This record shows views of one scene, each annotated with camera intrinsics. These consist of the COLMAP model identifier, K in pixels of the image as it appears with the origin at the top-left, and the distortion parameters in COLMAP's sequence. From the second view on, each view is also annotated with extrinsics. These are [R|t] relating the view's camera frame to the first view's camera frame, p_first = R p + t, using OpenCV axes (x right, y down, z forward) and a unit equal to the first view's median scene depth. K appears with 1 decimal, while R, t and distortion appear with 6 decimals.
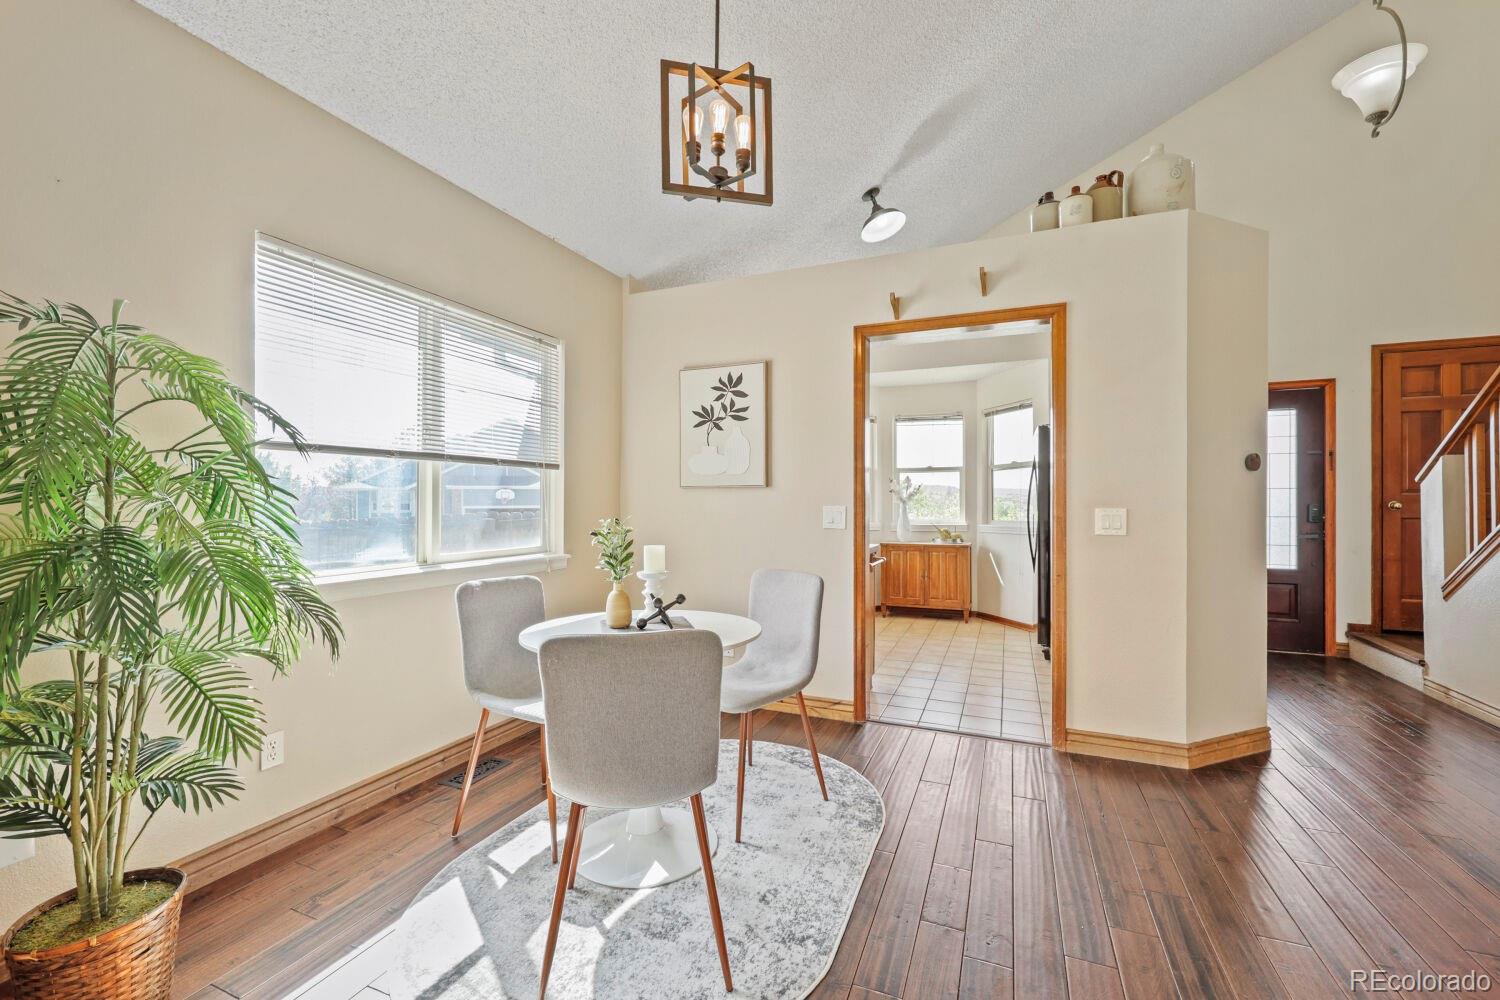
lens RADIAL K [[607.6, 0, 753.2], [0, 607.6, 510.9], [0, 0, 1]] dist [-0.000688, -0.000274]
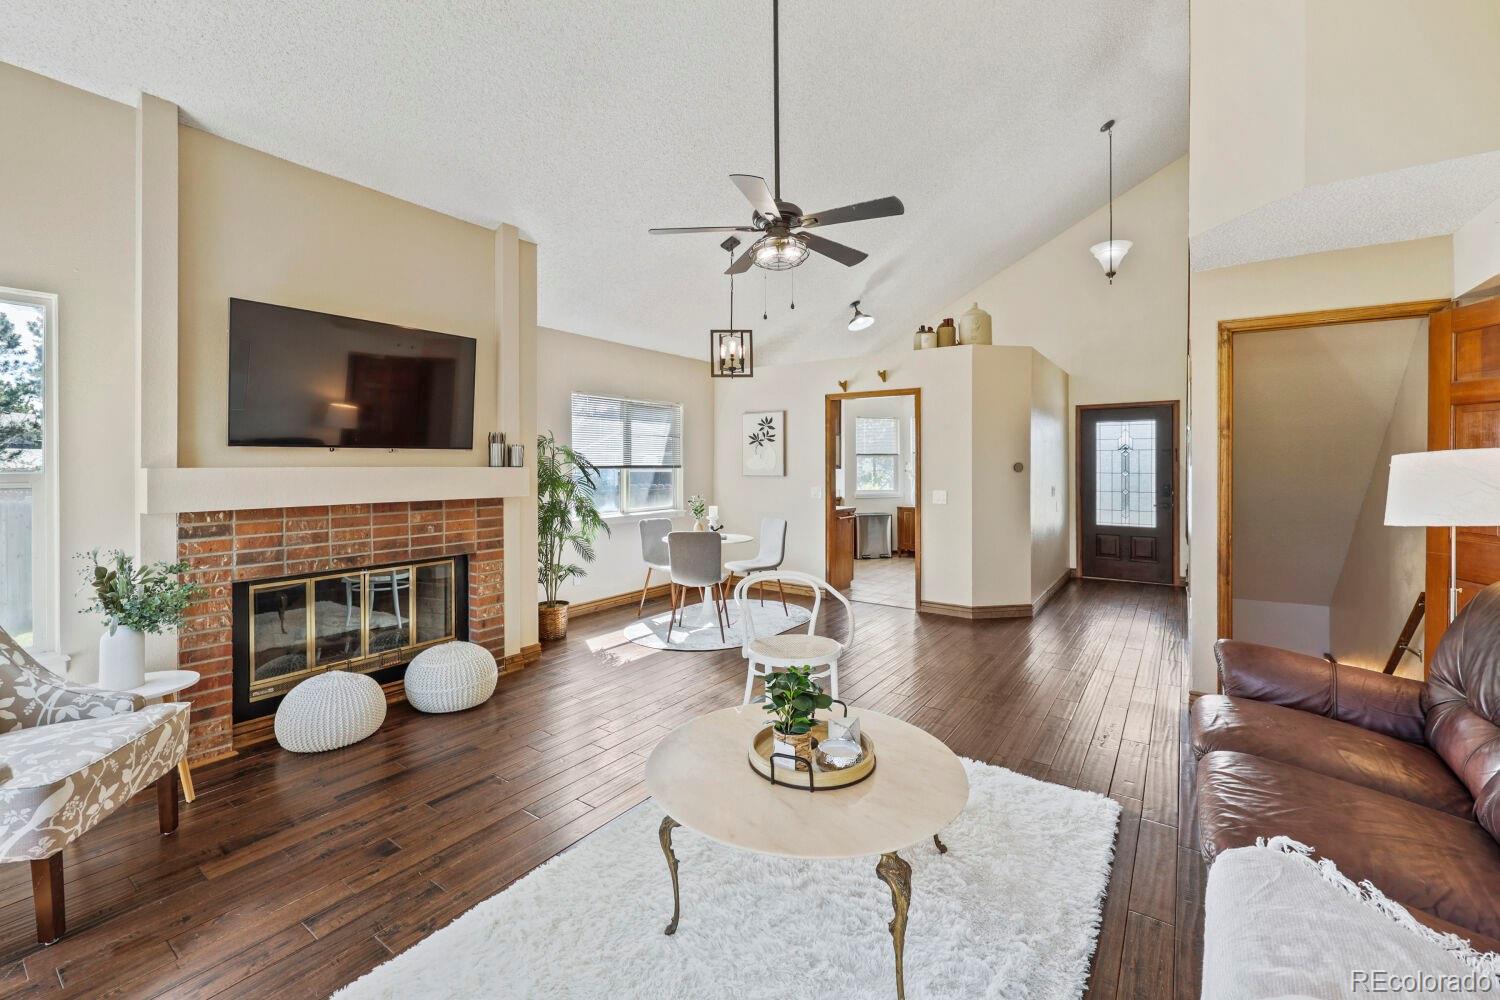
lens RADIAL K [[612.1, 0, 762.3], [0, 612.1, 480.3], [0, 0, 1]] dist [-0.000192, -0.000119]
pose [[0.979141, 0.002940, -0.203162, 0.392773], [-0.000321, 0.999916, 0.012924, -0.058977], [0.203183, -0.012589, 0.979060, -1.025792]]
